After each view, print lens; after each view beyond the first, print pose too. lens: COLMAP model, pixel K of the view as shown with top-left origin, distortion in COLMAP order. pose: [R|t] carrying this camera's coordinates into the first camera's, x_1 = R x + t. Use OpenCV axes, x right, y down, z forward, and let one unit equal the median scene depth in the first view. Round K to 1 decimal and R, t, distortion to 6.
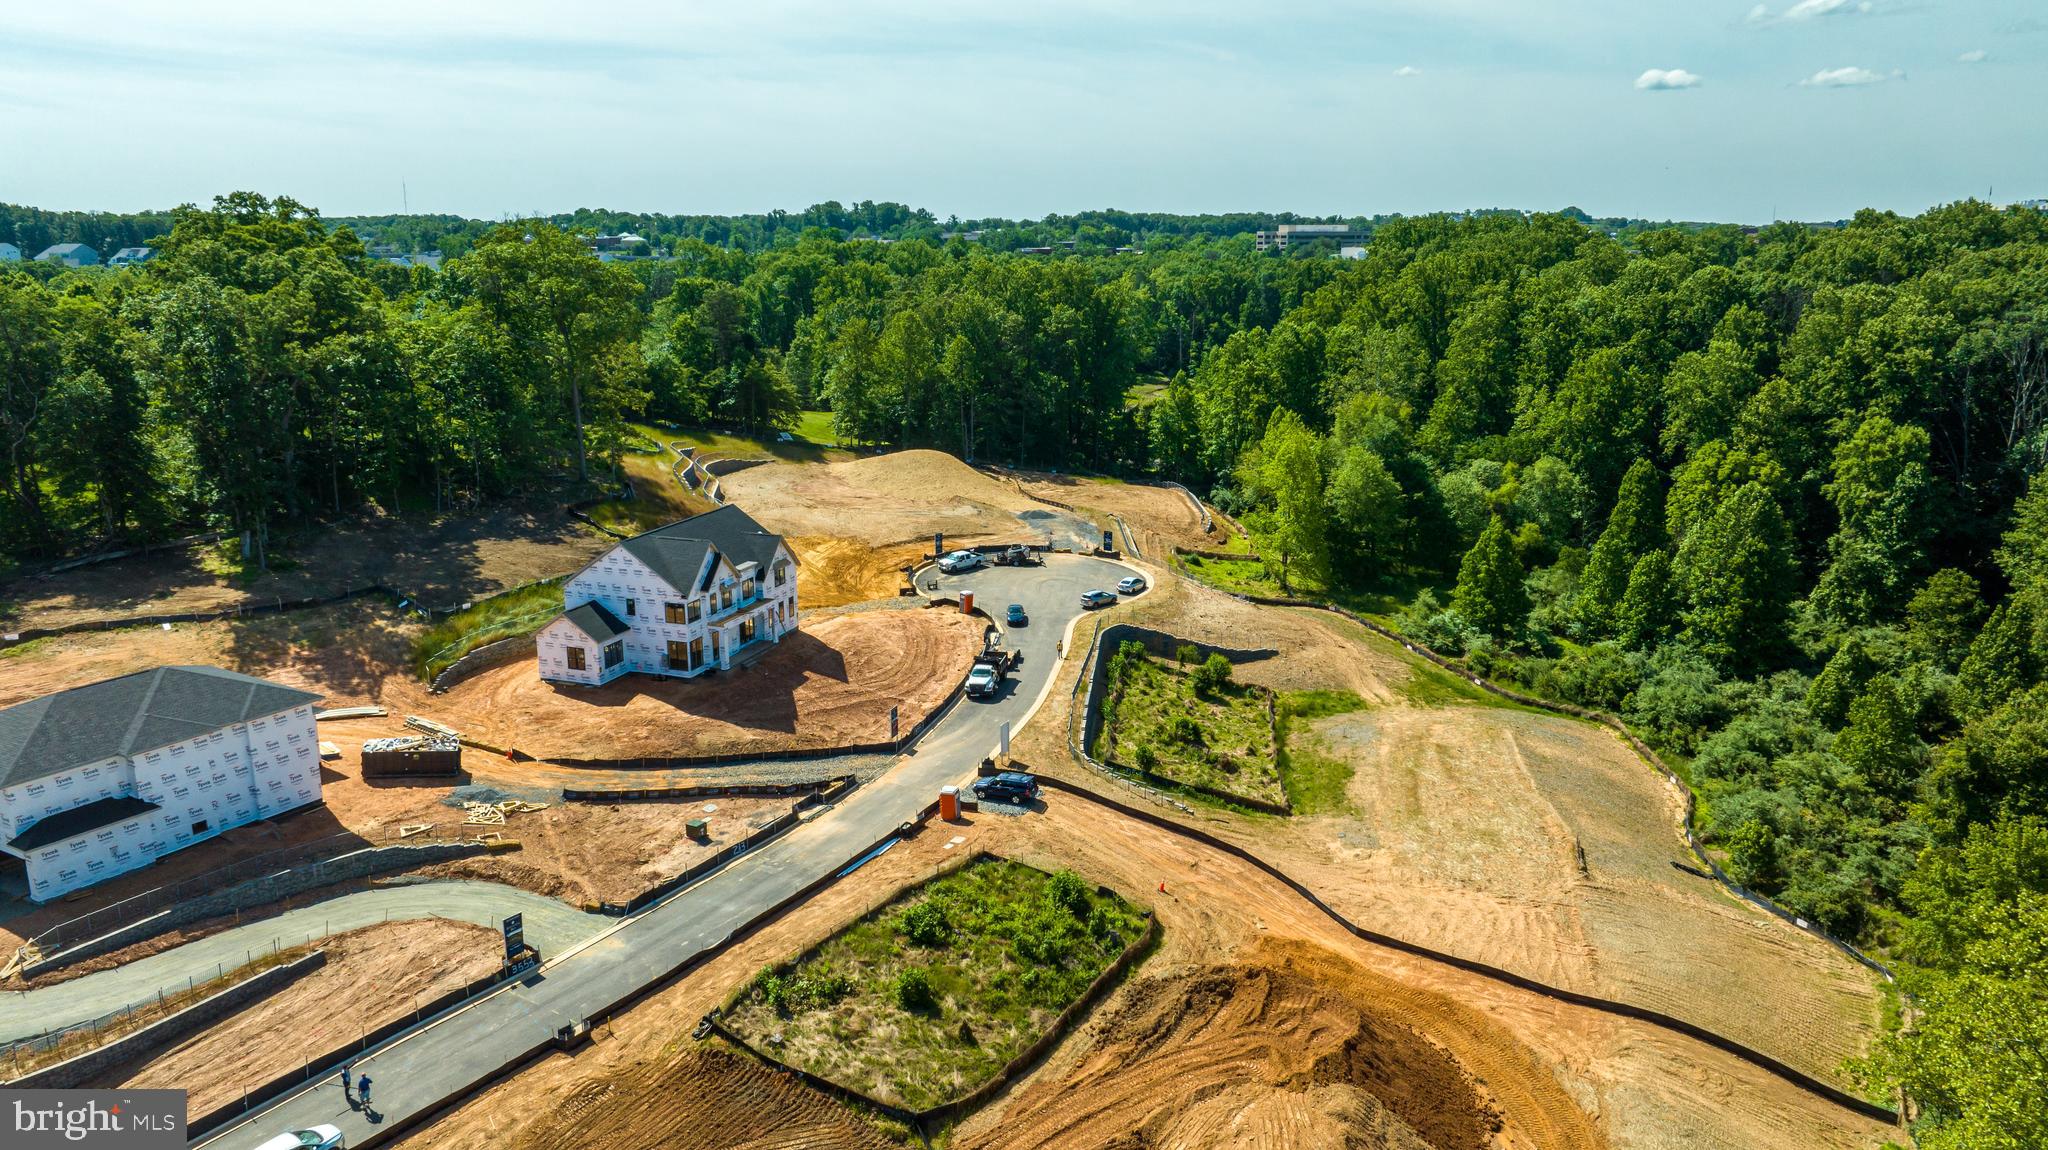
lens RADIAL K [[1442.2, 0, 1024.3], [0, 1442.2, 576.2], [0, 0, 1]] dist [-0.045075, 0.049833]
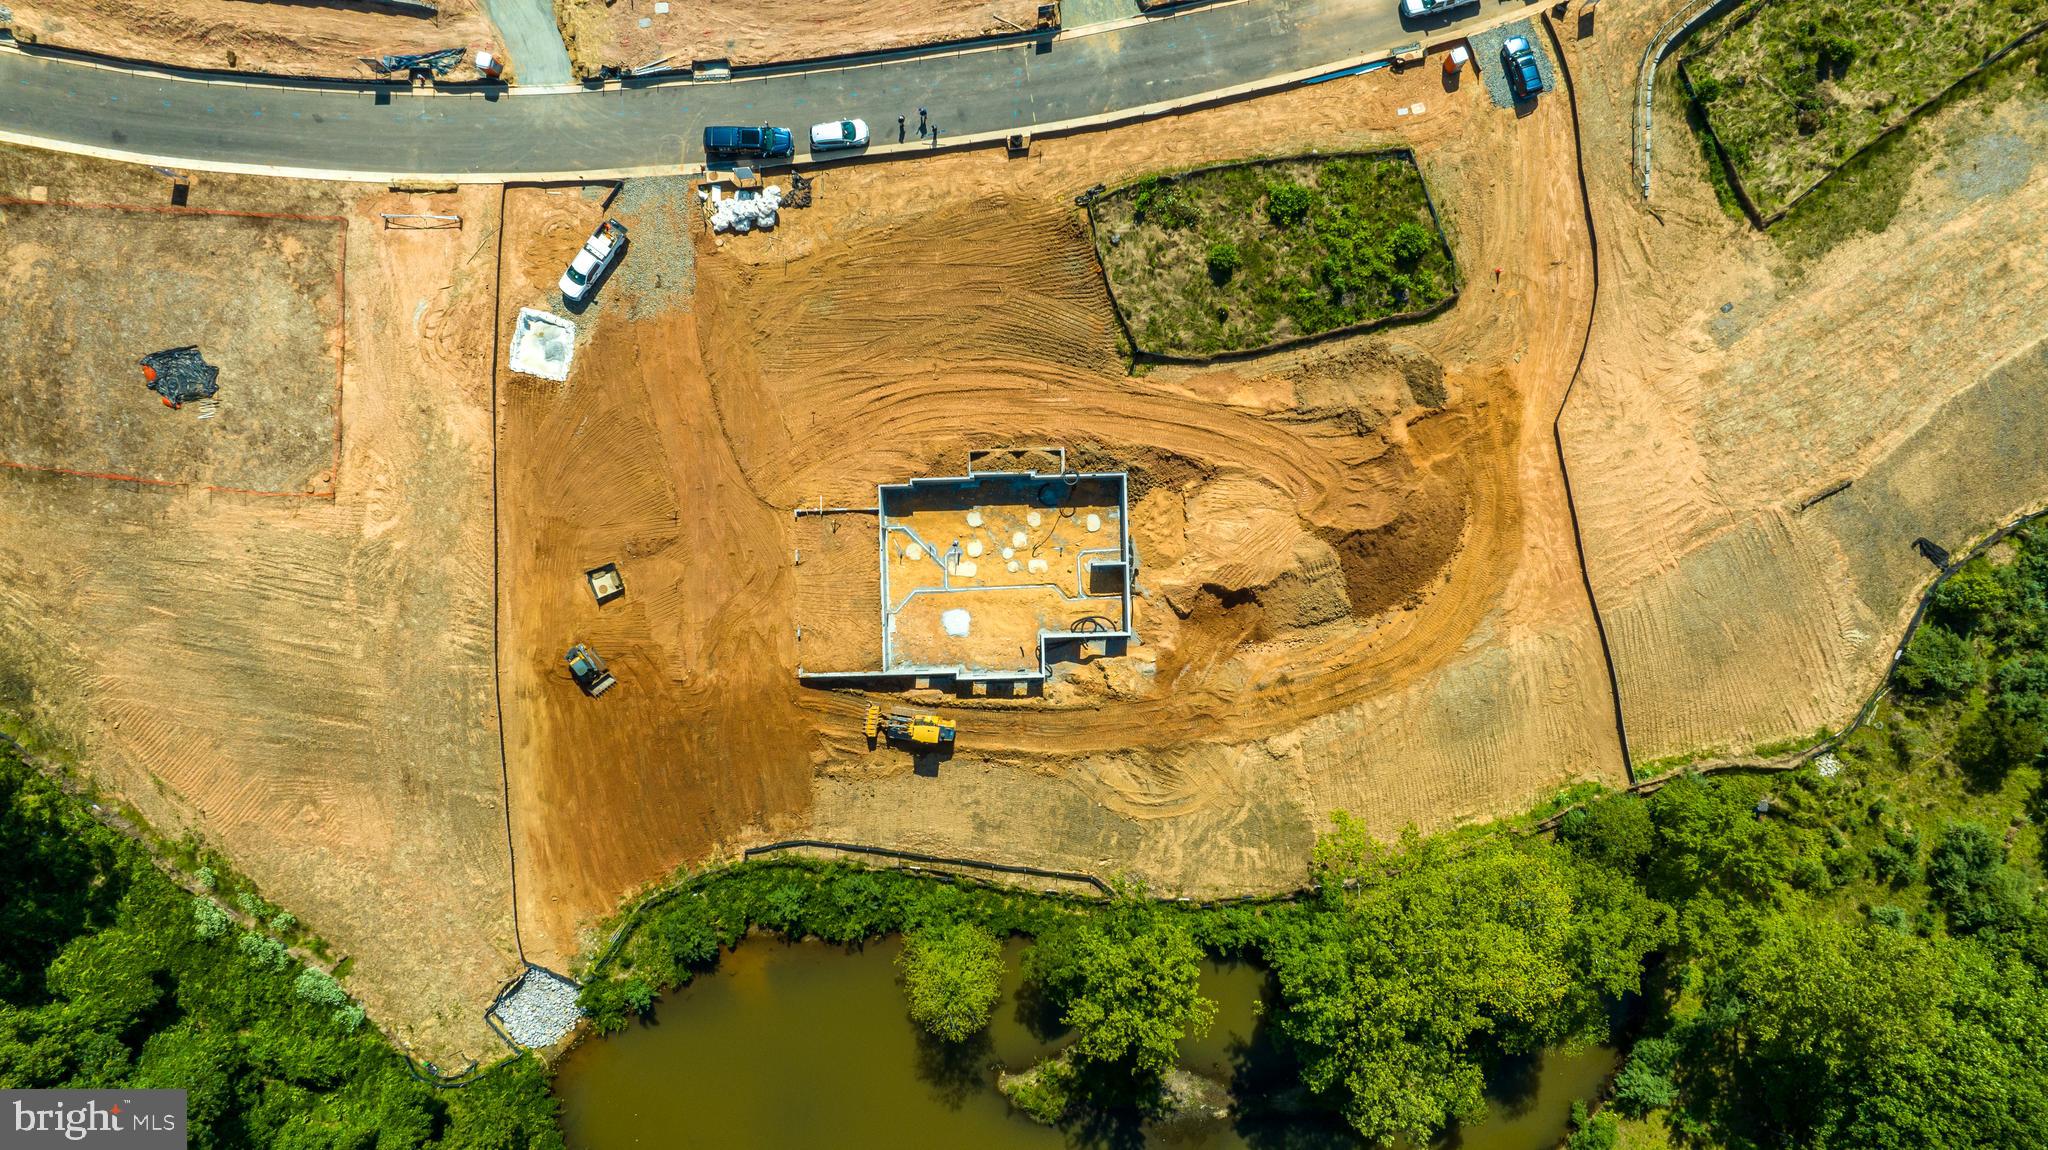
lens RADIAL K [[1442.2, 0, 1033.2], [0, 1442.2, 581.1], [0, 0, 1]] dist [-0.045075, 0.049833]
pose [[0.673869, 0.738828, 0.005761, 0.017662], [-0.179422, 0.156073, 0.971313, -0.781354], [0.716734, -0.655571, 0.237735, 0.259278]]
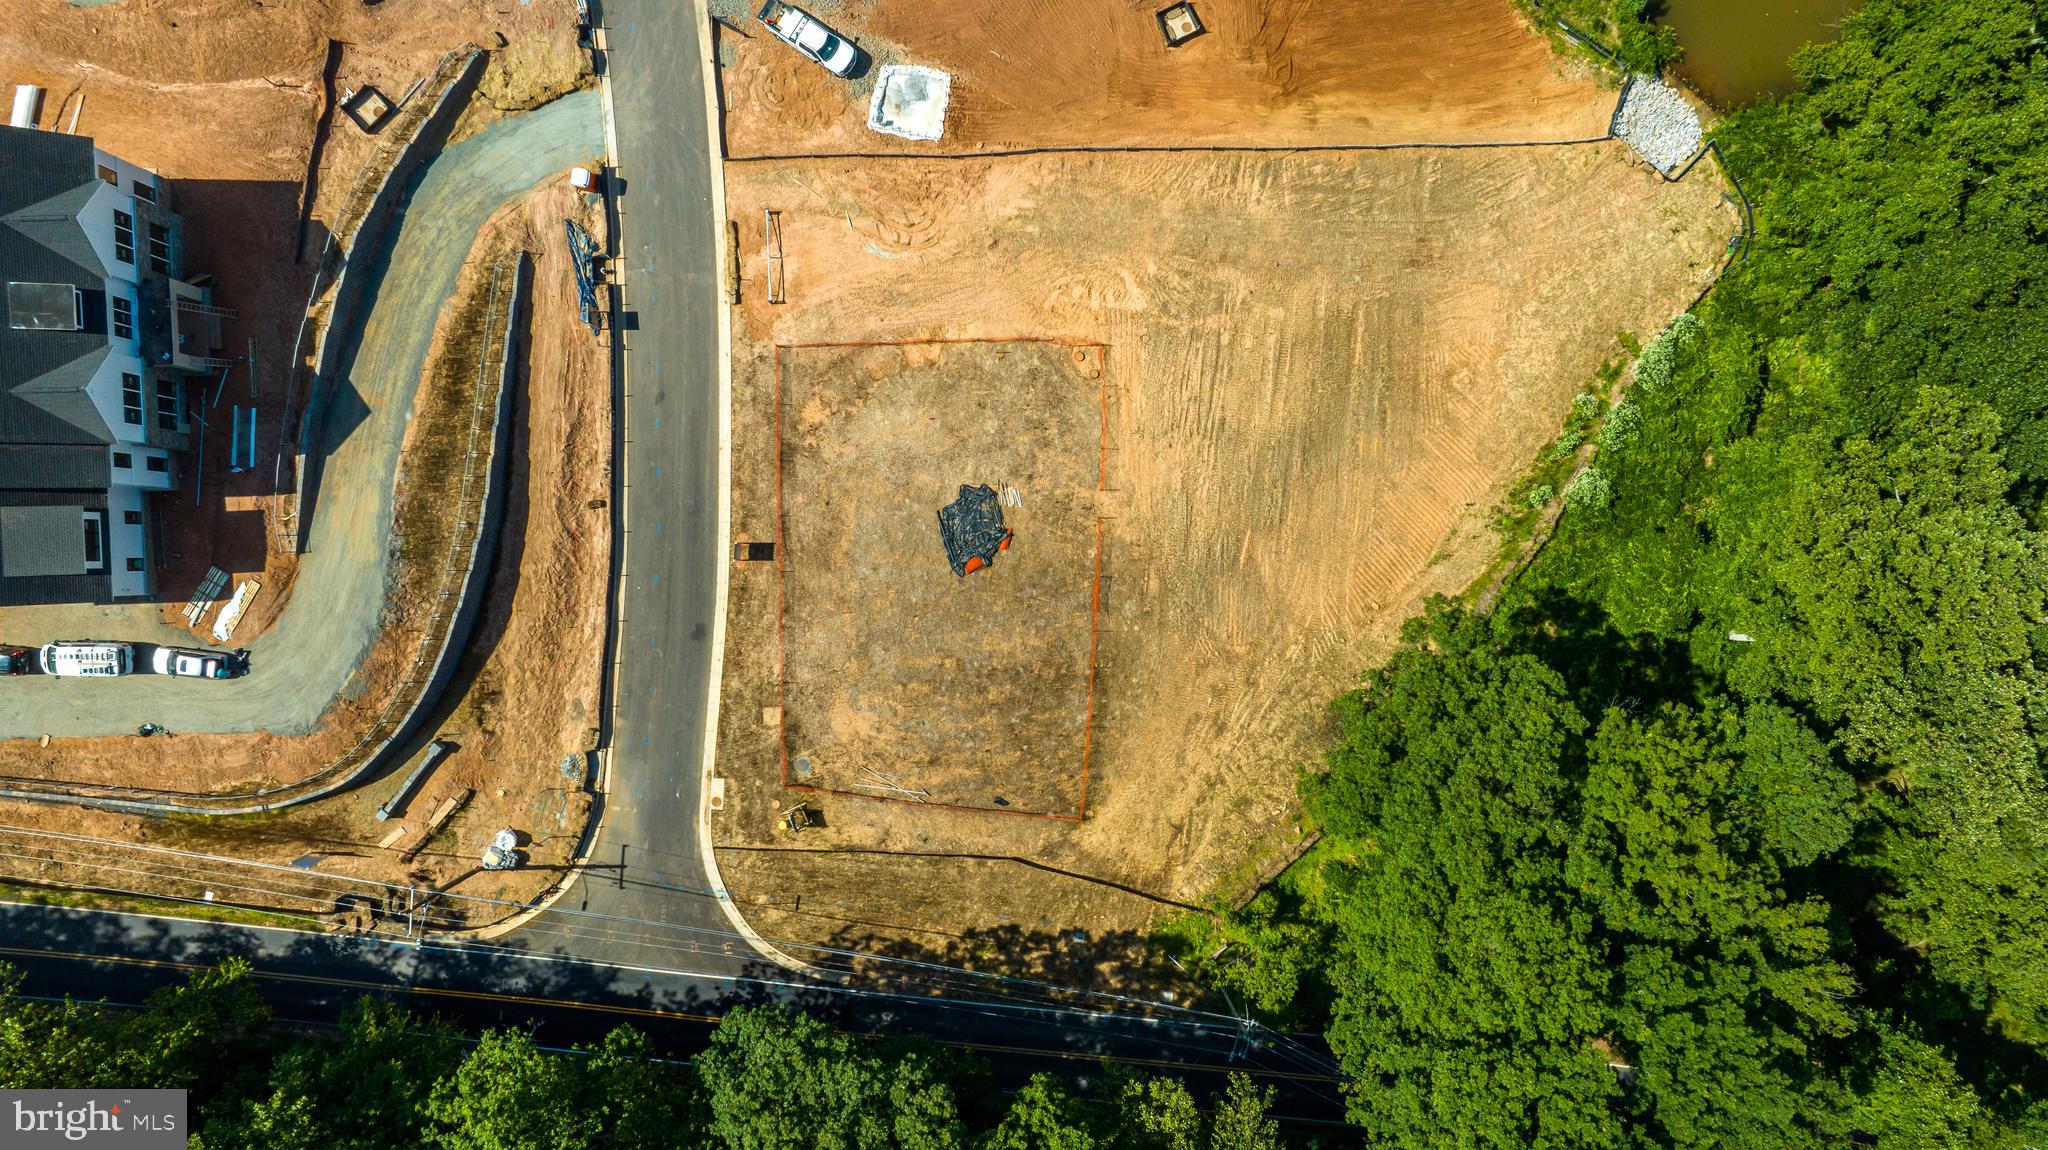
lens RADIAL K [[1442.2, 0, 1027.7], [0, 1442.2, 584.4], [0, 0, 1]] dist [-0.045075, 0.049833]
pose [[0.690307, -0.723455, 0.009417, -0.555760], [0.142473, 0.148682, 0.978568, -0.533664], [-0.709350, -0.674171, 0.205709, -0.097192]]
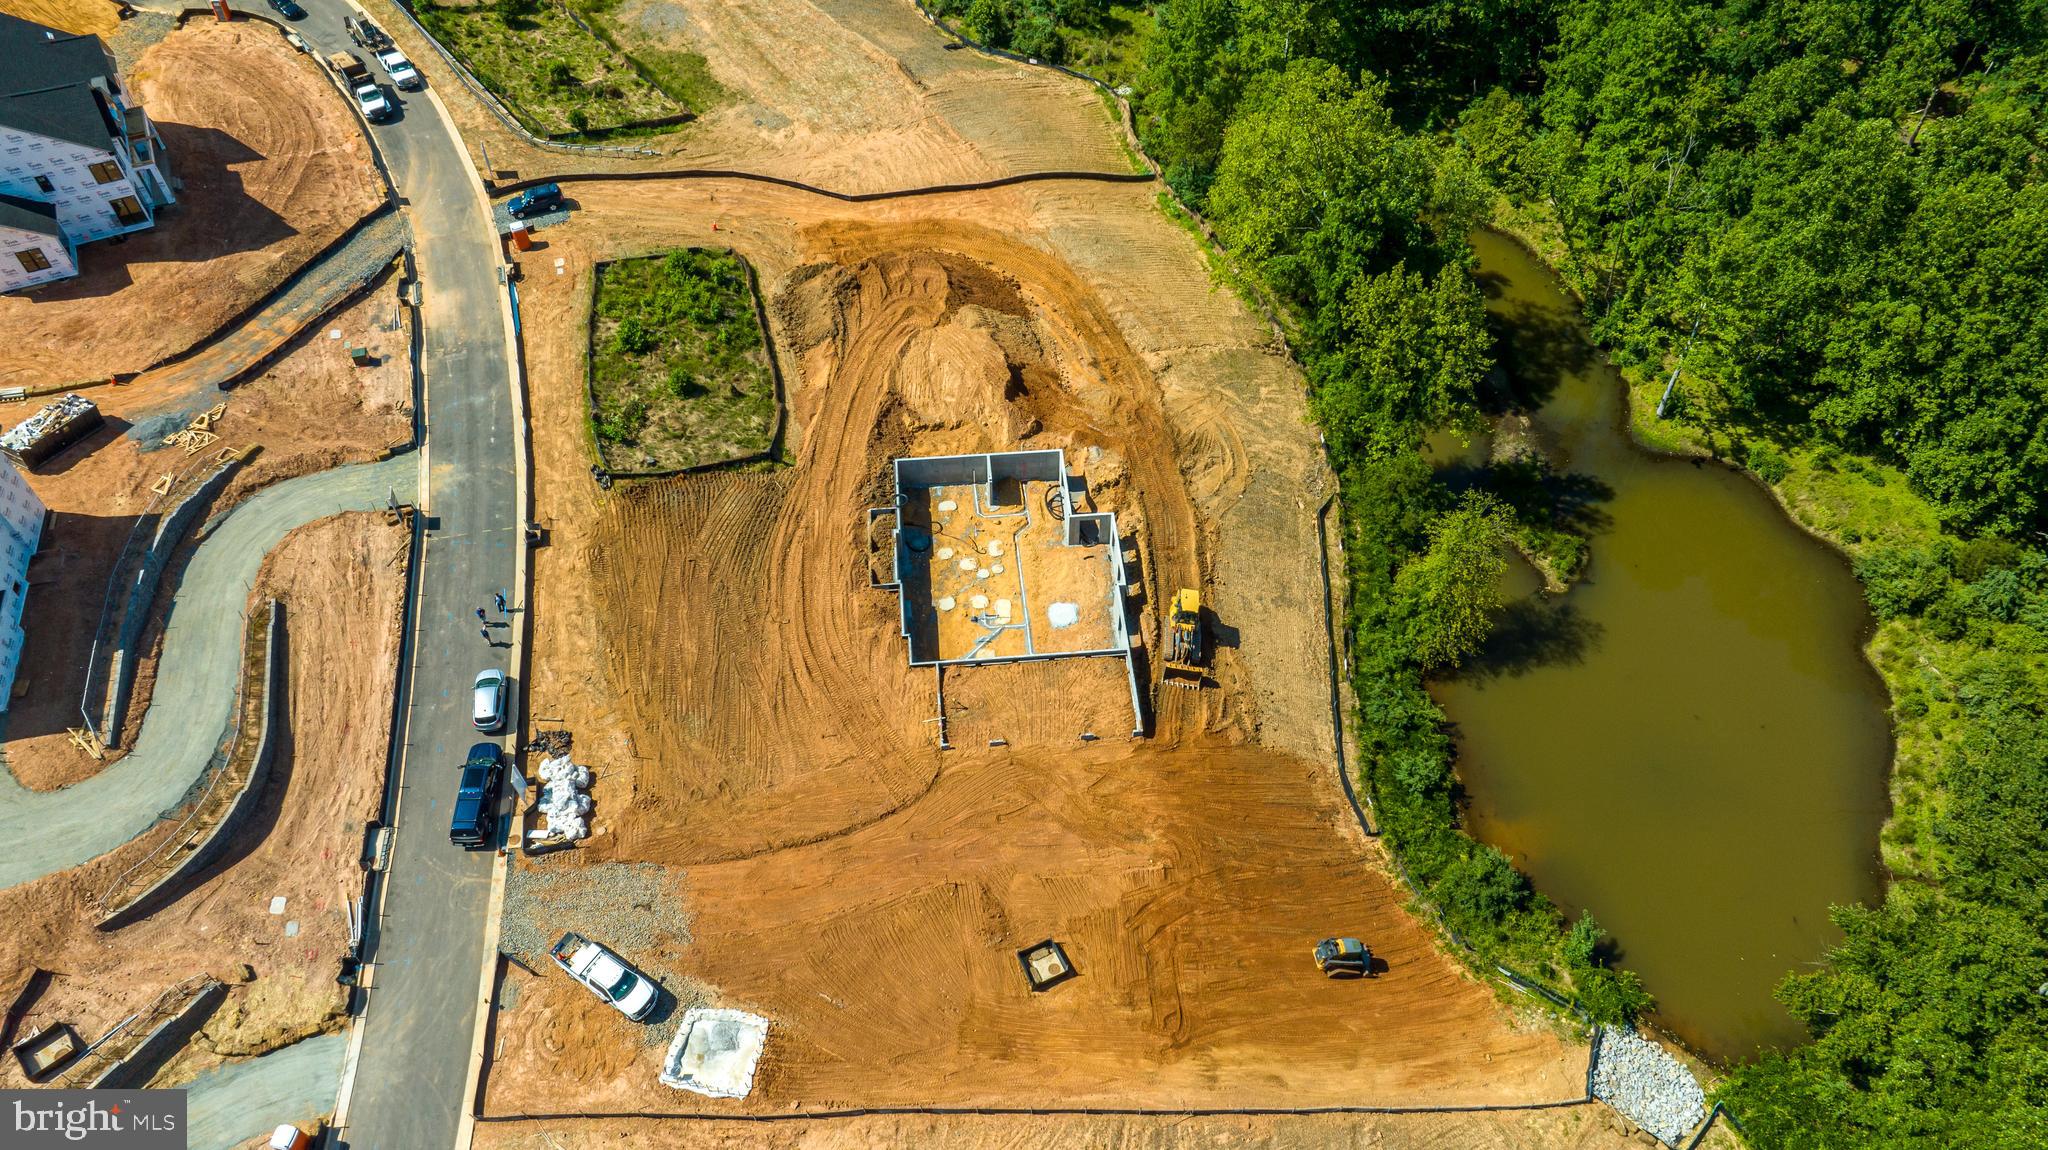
lens RADIAL K [[1442.2, 0, 1024.2], [0, 1442.2, 578.8], [0, 0, 1]] dist [-0.045075, 0.049833]
pose [[0.697693, -0.548632, 0.460681, -0.470720], [0.164015, 0.748300, 0.642764, -0.330921], [-0.697369, -0.372893, 0.612068, -0.132372]]
